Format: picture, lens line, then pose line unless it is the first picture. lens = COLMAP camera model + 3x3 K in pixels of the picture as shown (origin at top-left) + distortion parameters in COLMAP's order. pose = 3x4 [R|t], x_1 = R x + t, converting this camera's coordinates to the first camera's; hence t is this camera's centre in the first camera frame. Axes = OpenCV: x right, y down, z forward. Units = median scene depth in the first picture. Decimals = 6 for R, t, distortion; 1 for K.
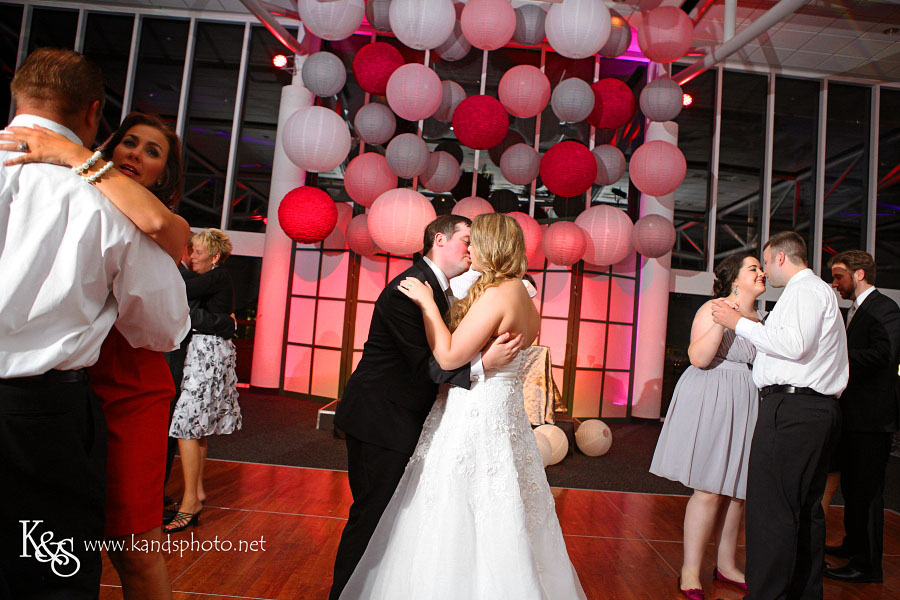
lens RADIAL K [[634.8, 0, 451.5], [0, 634.8, 265.2], [0, 0, 1]] dist [0.052704, 0.000239]
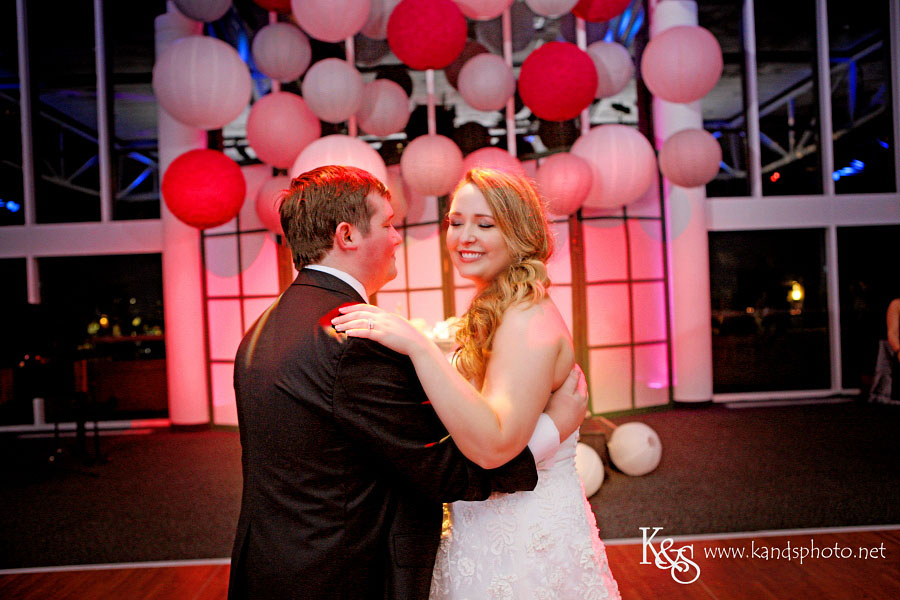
lens RADIAL K [[634.8, 0, 451.5], [0, 634.8, 265.2], [0, 0, 1]] dist [0.052704, 0.000239]
pose [[0.991628, -0.128307, 0.014550, 0.025613], [0.126700, 0.988530, 0.082195, -0.016167], [-0.024929, -0.079663, 0.996510, 0.234290]]
